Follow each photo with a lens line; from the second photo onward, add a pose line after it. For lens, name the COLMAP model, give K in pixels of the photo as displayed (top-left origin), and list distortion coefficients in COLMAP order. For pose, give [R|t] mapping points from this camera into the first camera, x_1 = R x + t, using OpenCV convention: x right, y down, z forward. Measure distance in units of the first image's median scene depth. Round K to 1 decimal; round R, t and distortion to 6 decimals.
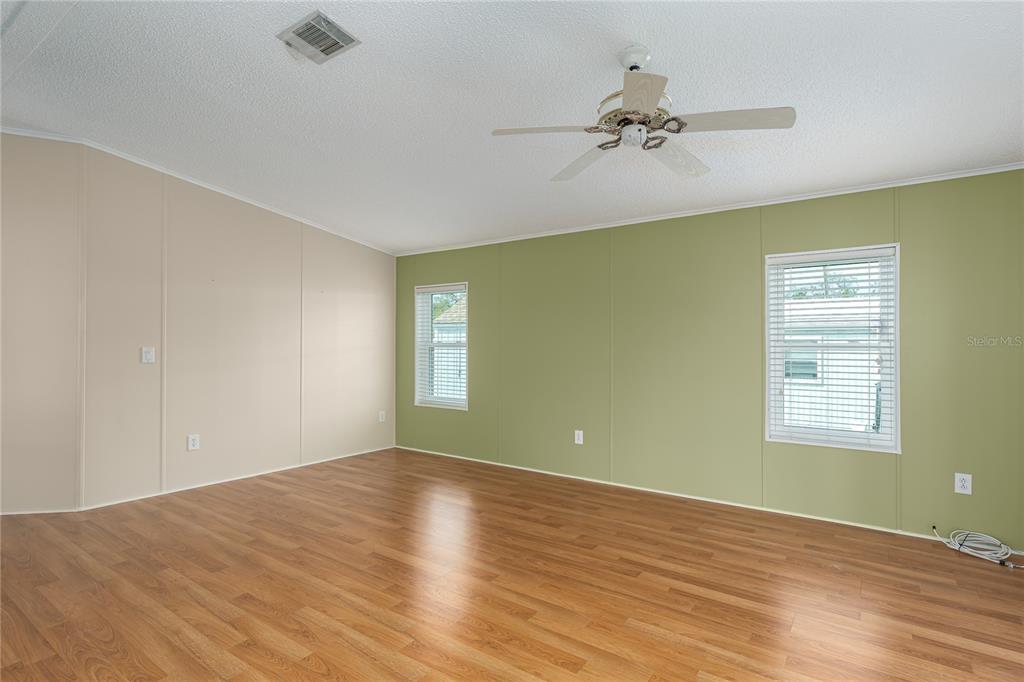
lens RADIAL K [[507.2, 0, 513.2], [0, 507.2, 343.7], [0, 0, 1]] dist [-0.004282, 0.000384]
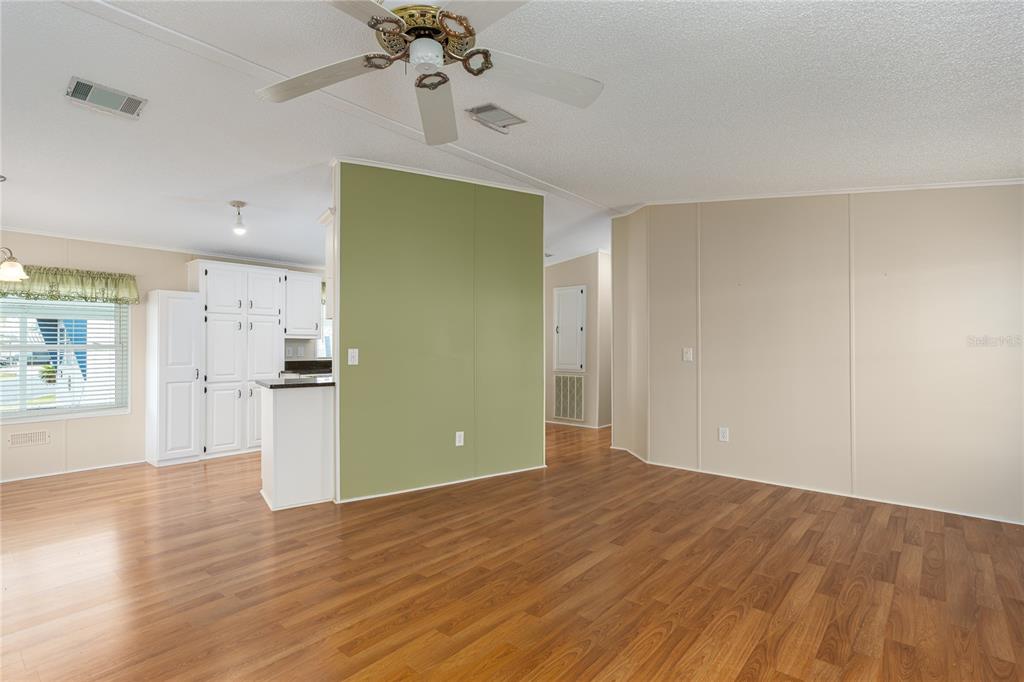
lens RADIAL K [[507.2, 0, 513.2], [0, 507.2, 343.7], [0, 0, 1]] dist [-0.004282, 0.000384]
pose [[-0.089580, -0.007893, -0.995948, 0.708405], [0.003152, 0.999961, -0.008209, 0.006242], [0.995975, -0.003875, -0.089552, 0.891474]]
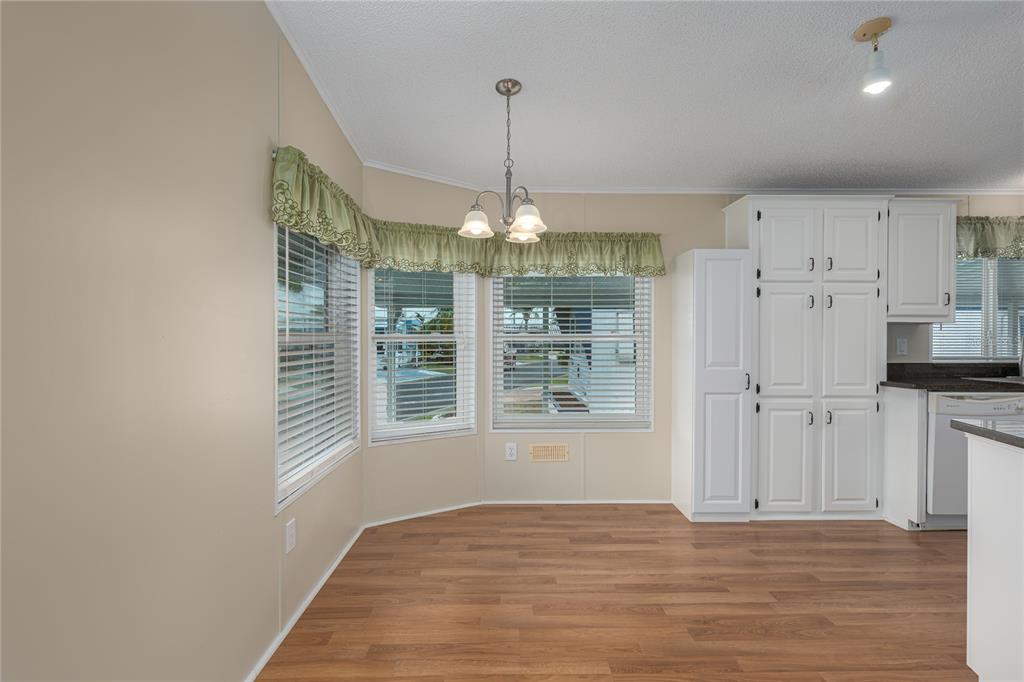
lens RADIAL K [[507.2, 0, 513.2], [0, 507.2, 343.7], [0, 0, 1]] dist [-0.004282, 0.000384]
pose [[-0.800817, 0.005455, -0.598885, 0.519919], [-0.000441, 0.999953, 0.009697, 0.004969], [0.598909, 0.008029, -0.800776, 0.678621]]
